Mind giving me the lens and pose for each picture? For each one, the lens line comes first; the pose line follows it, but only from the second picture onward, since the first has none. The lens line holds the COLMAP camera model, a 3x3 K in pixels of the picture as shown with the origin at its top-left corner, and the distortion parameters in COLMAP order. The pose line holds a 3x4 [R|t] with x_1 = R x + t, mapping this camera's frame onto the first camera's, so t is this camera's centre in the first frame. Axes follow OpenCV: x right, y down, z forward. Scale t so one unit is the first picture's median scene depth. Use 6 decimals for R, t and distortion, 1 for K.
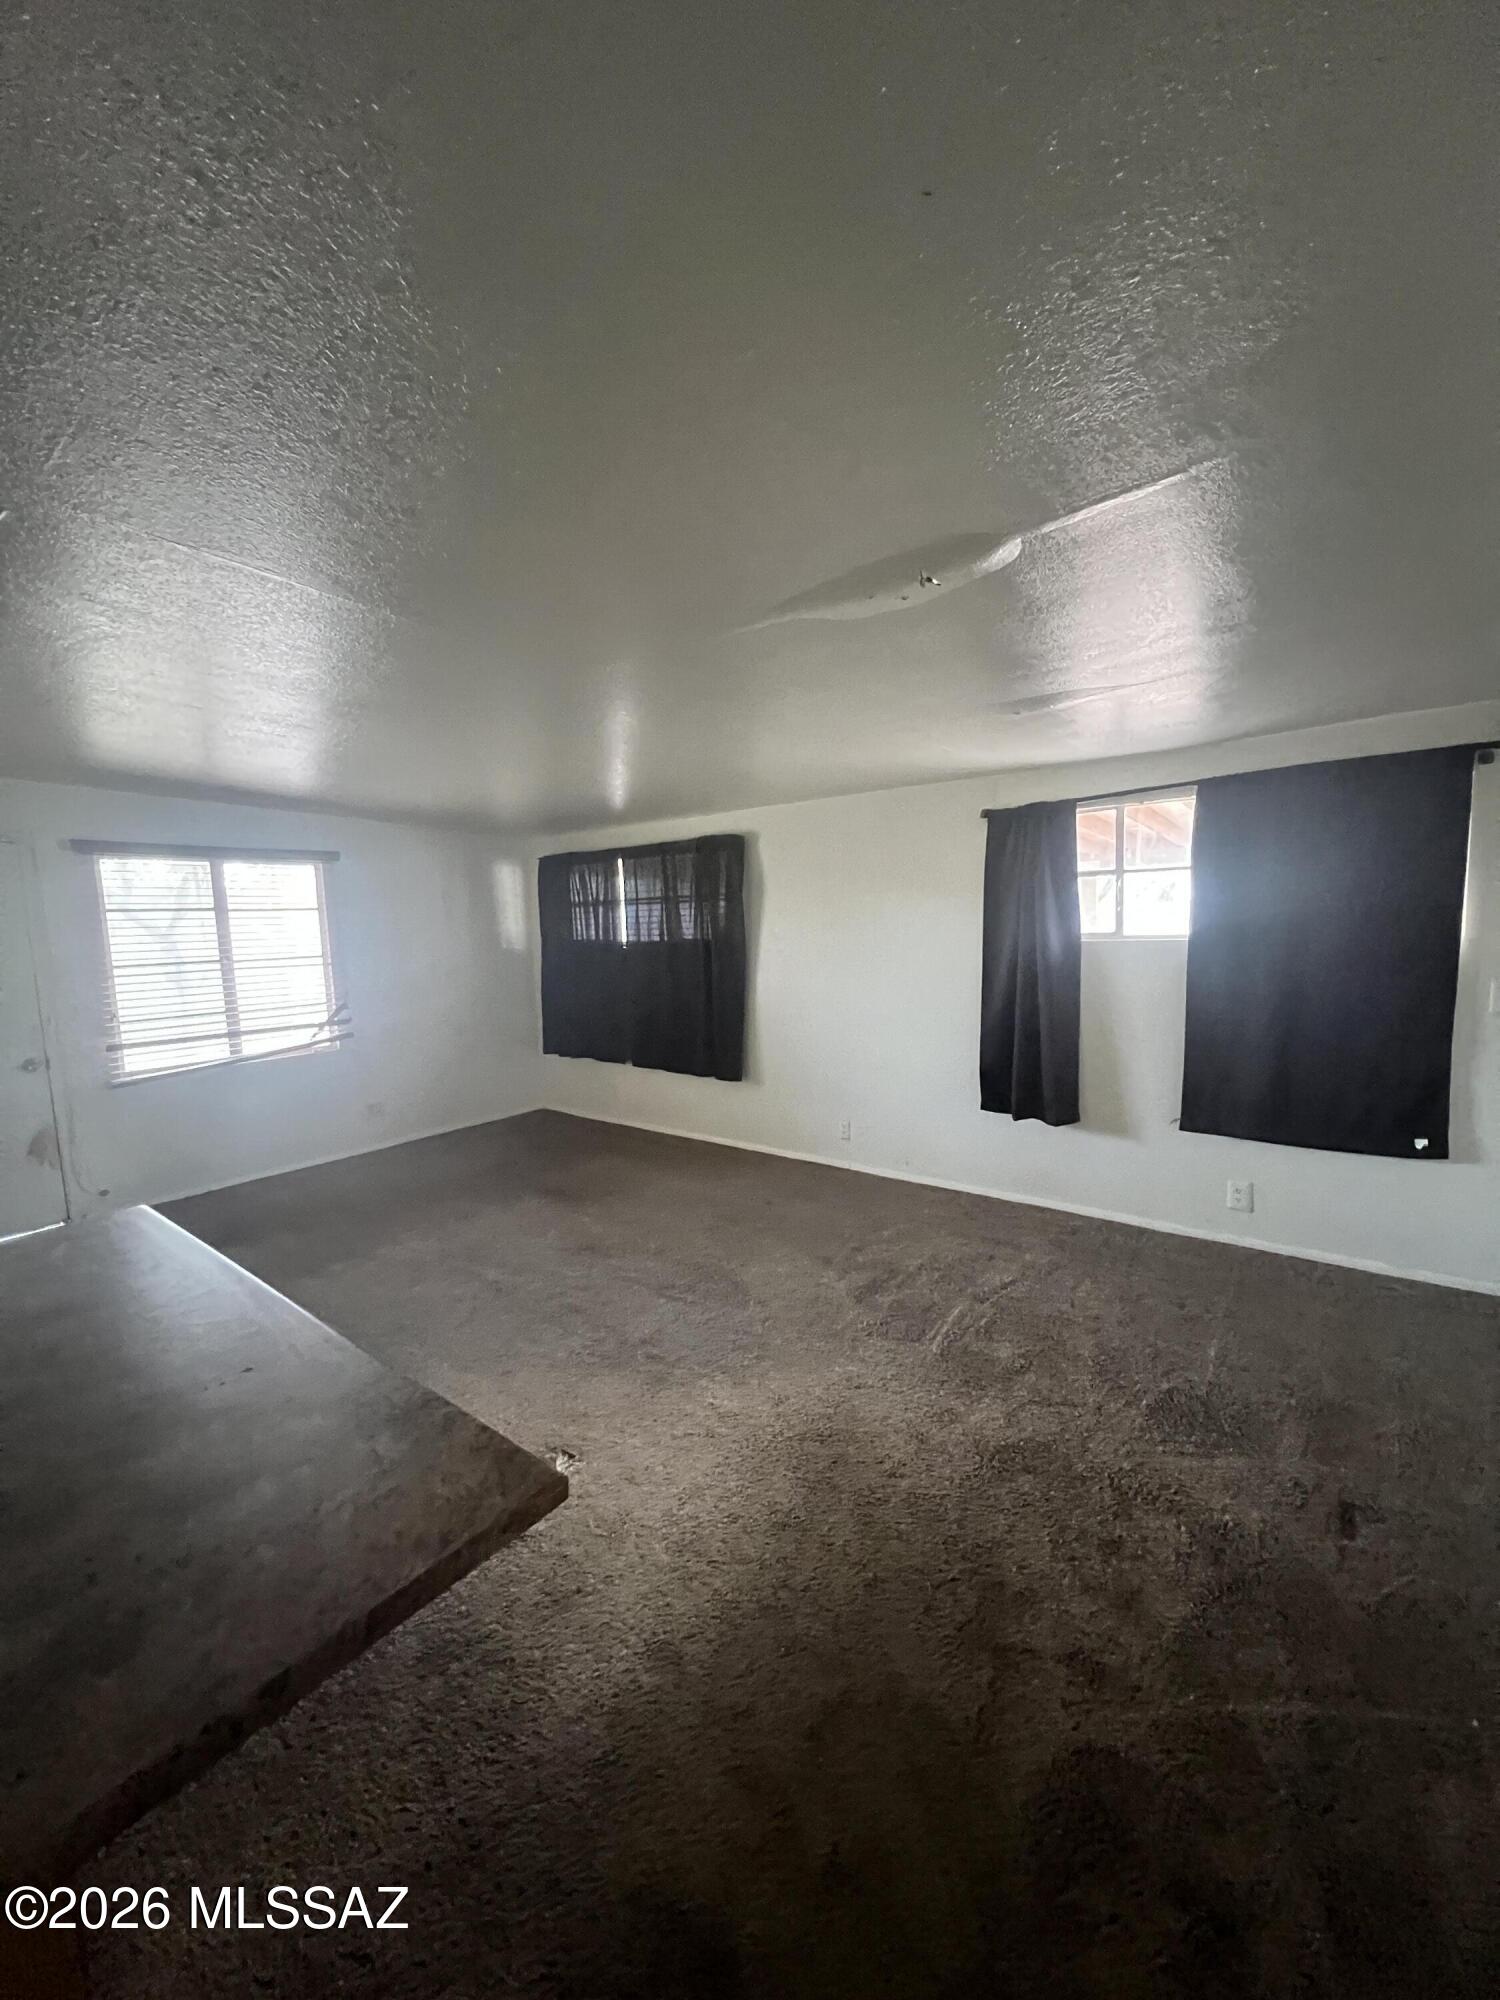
lens RADIAL K [[799.8, 0, 745.8], [0, 799.8, 1007.9], [0, 0, 1]] dist [0.002900, 0.000848]
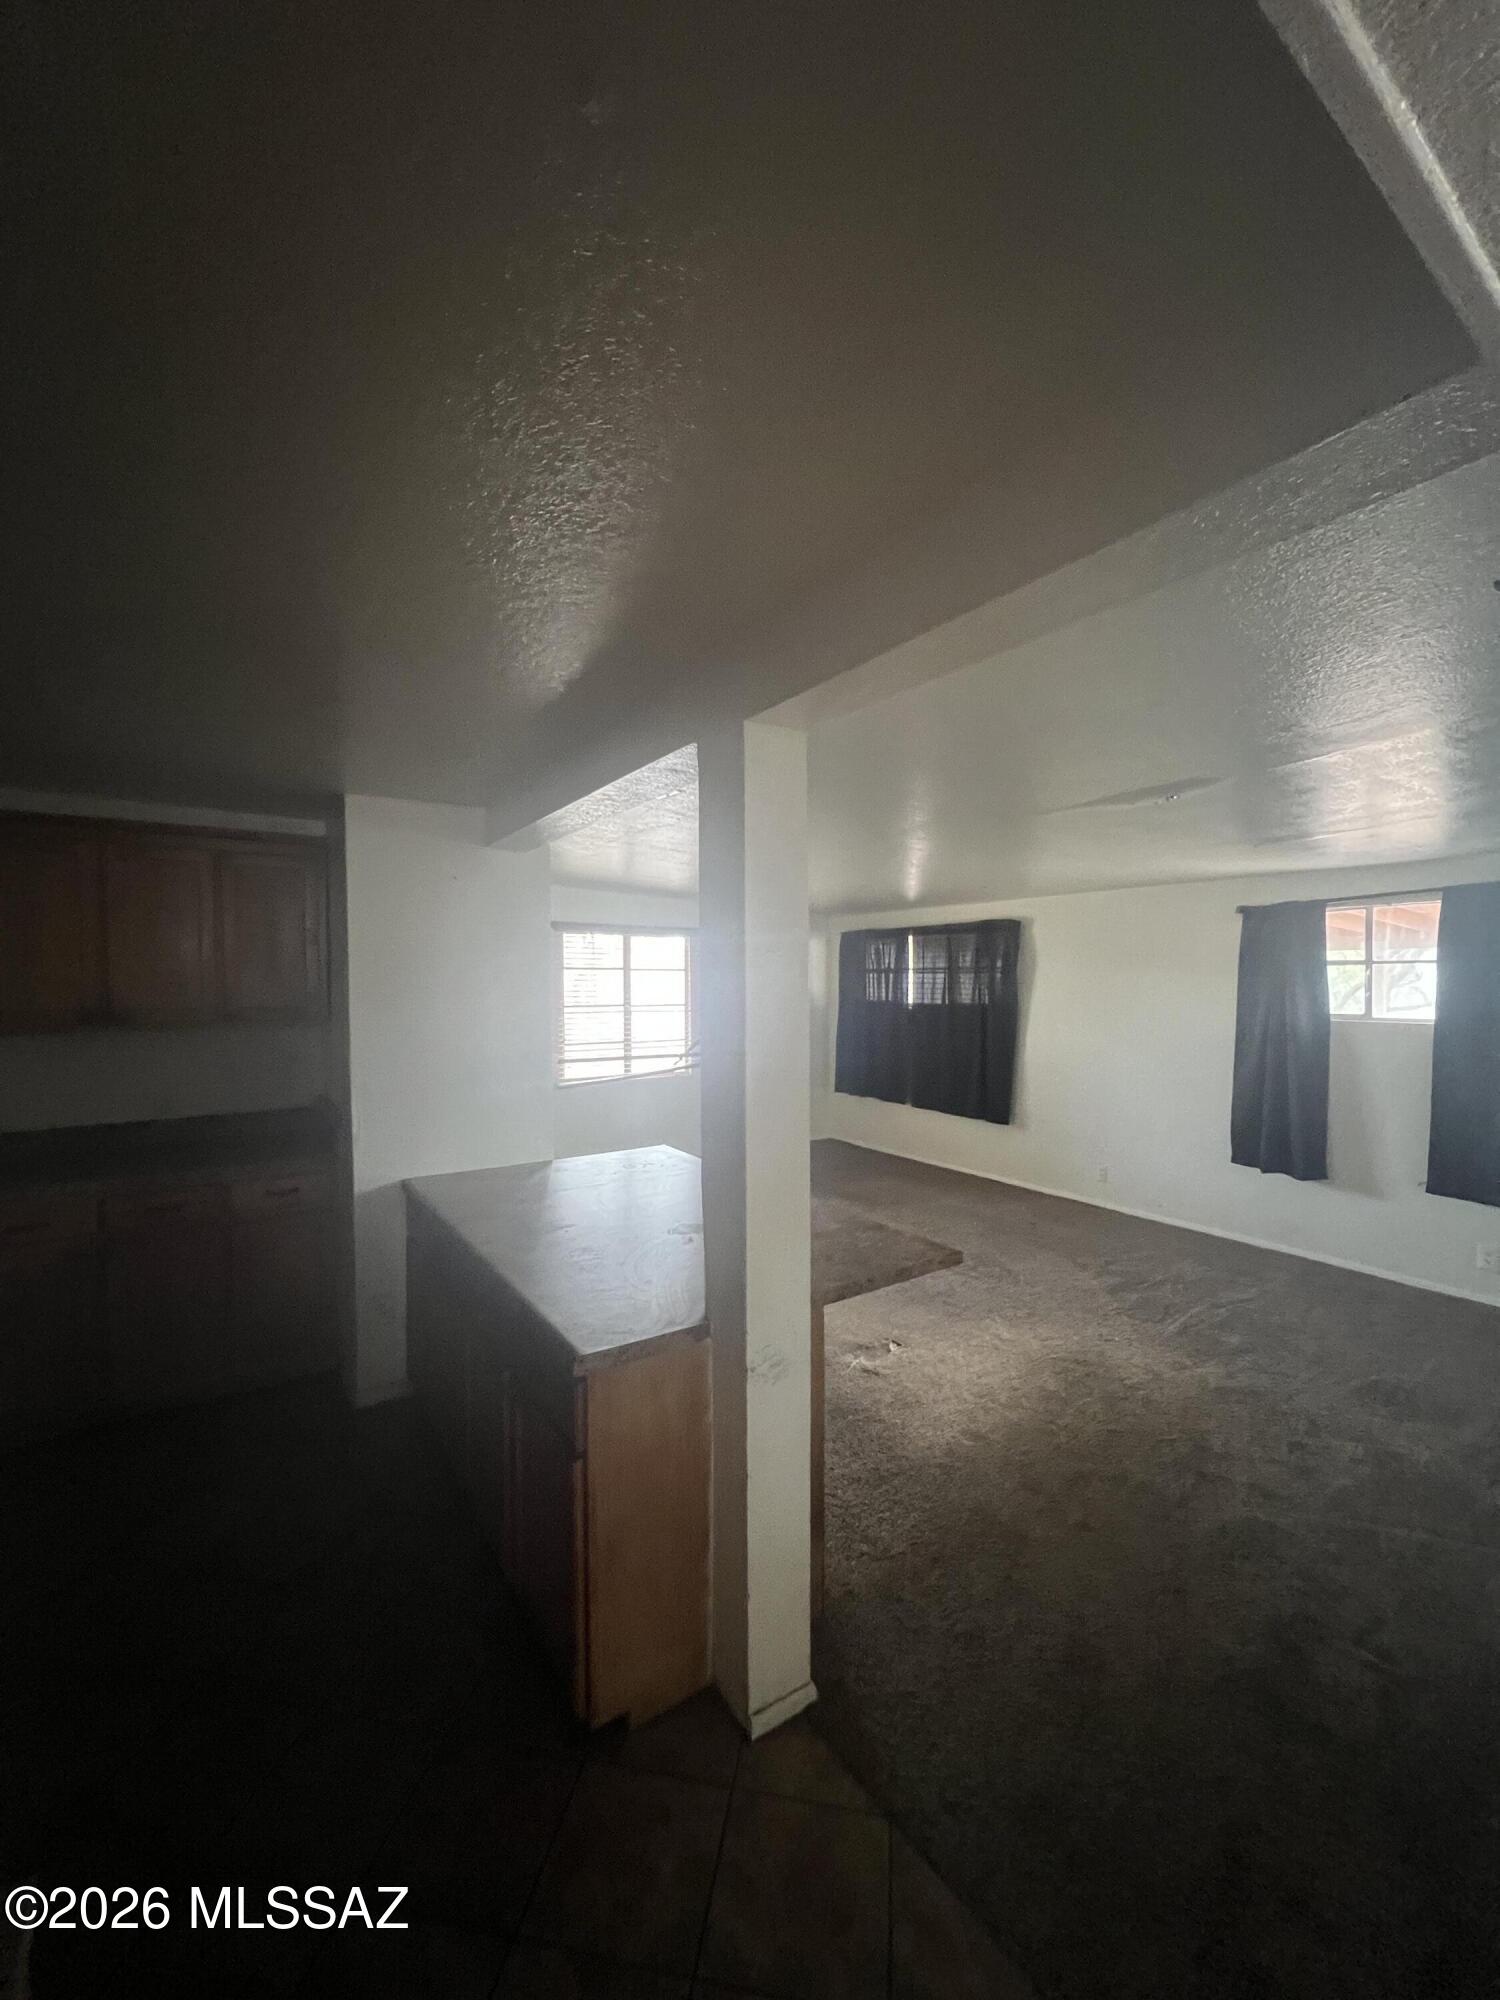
lens RADIAL K [[799.8, 0, 749.7], [0, 799.8, 1003.9], [0, 0, 1]] dist [0.002900, 0.000848]
pose [[0.955222, 0.041850, -0.292914, -0.043845], [-0.064256, 0.995662, -0.067290, 0.024262], [0.288827, 0.083098, 0.953768, -0.347320]]
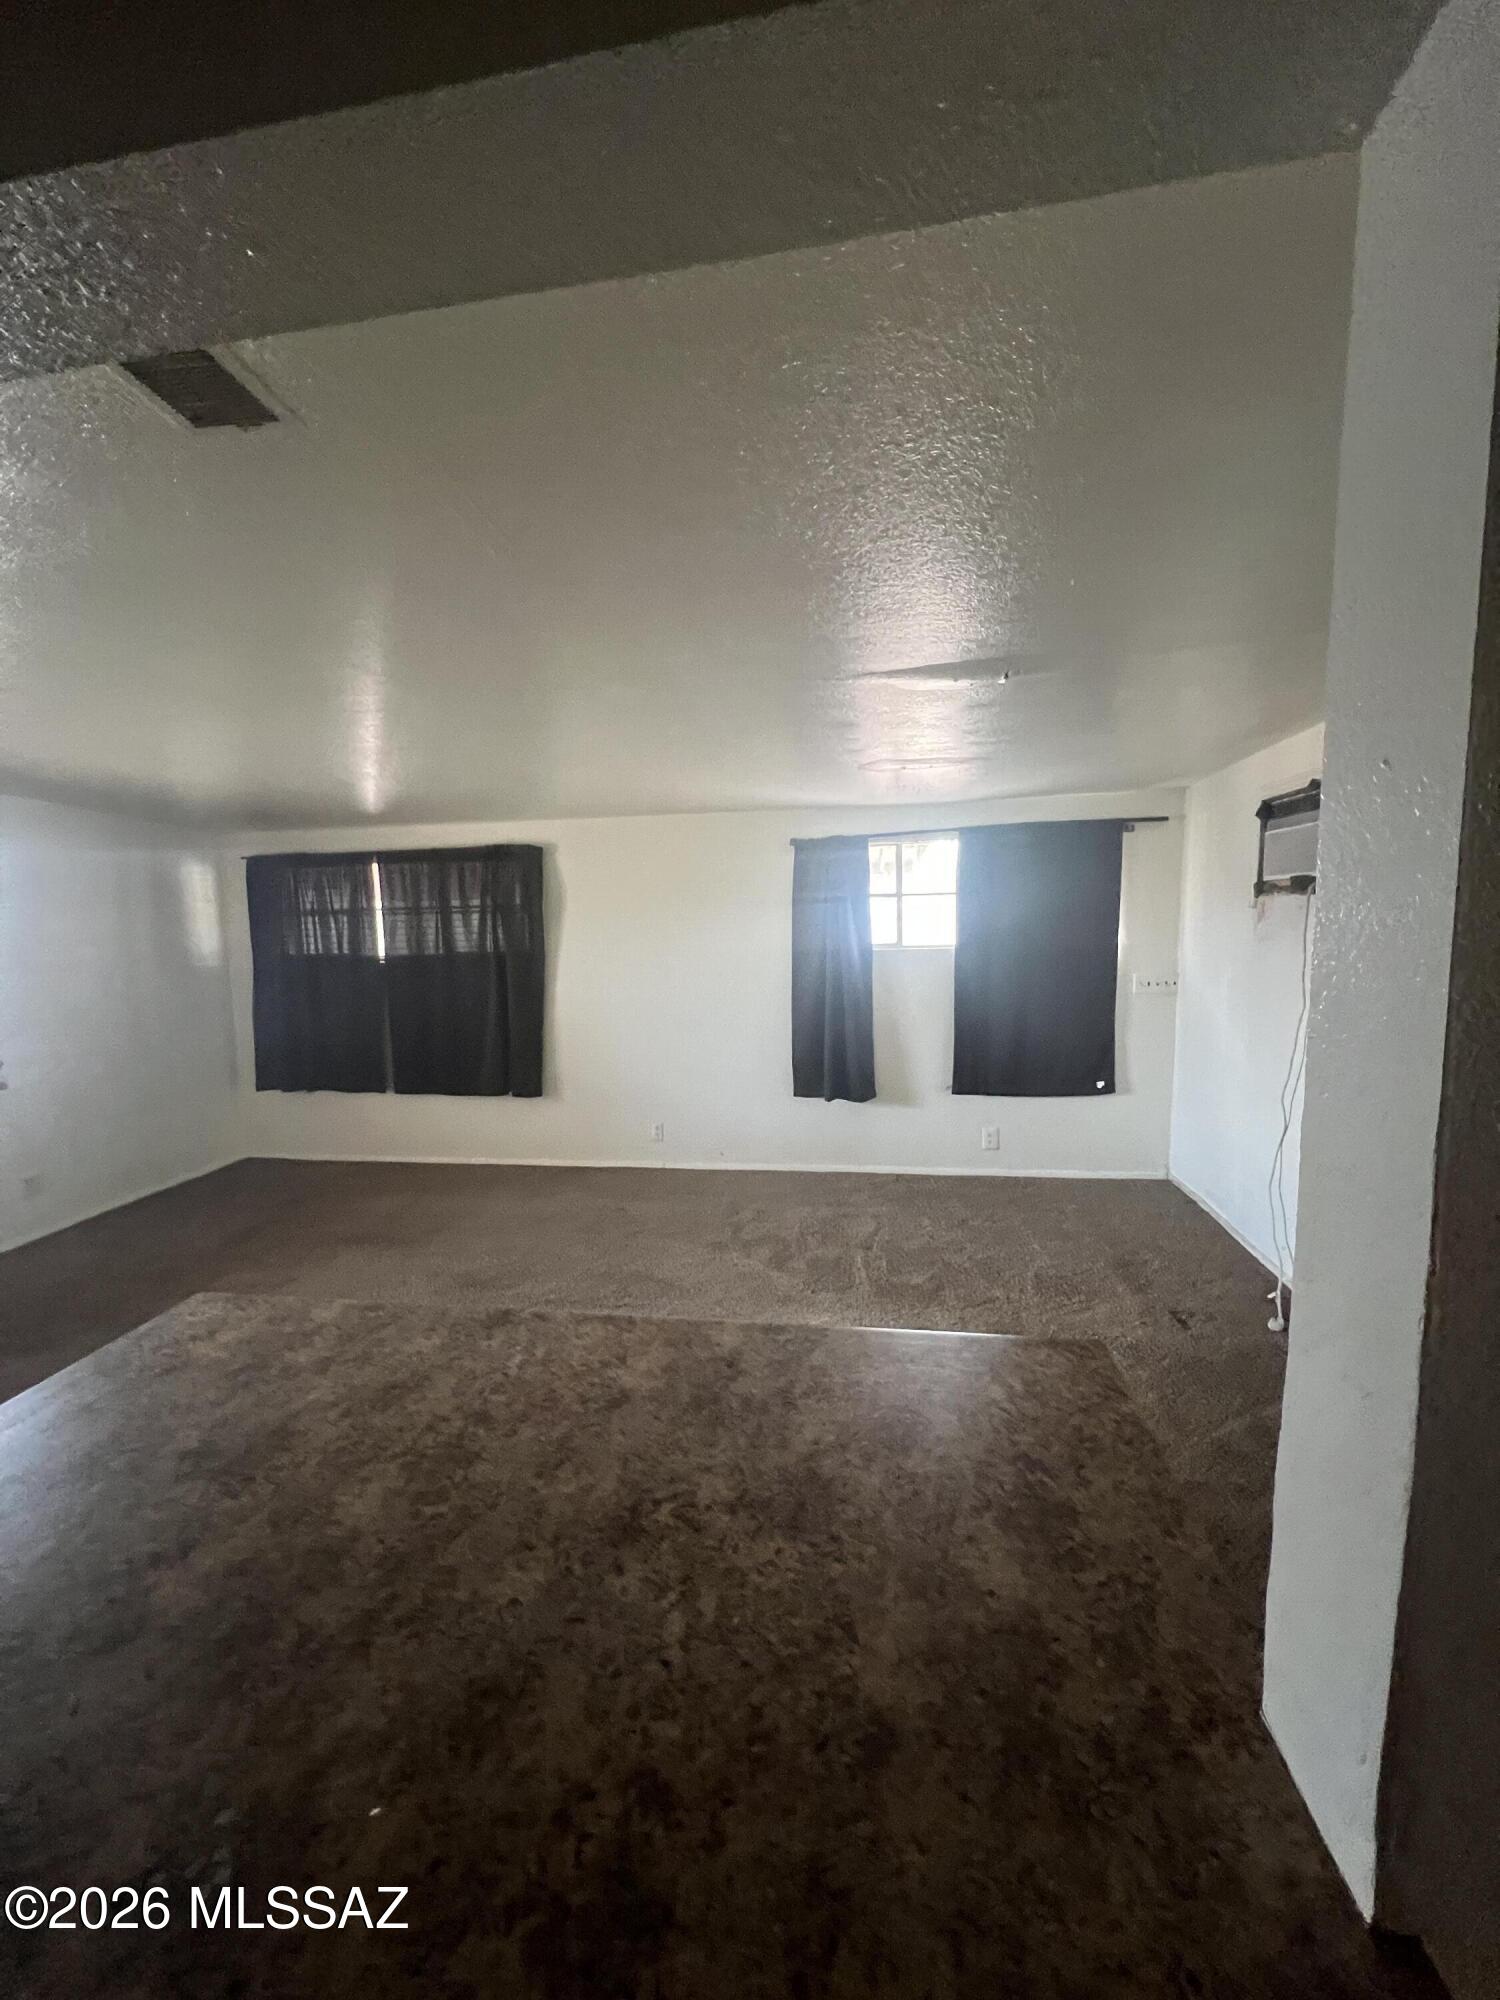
lens RADIAL K [[799.8, 0, 744.9], [0, 799.8, 1012.2], [0, 0, 1]] dist [0.002900, 0.000848]
pose [[0.869194, -0.046125, 0.492314, -0.363413], [0.051014, 0.998692, 0.003501, -0.002610], [-0.491832, 0.022072, 0.870410, 0.027155]]
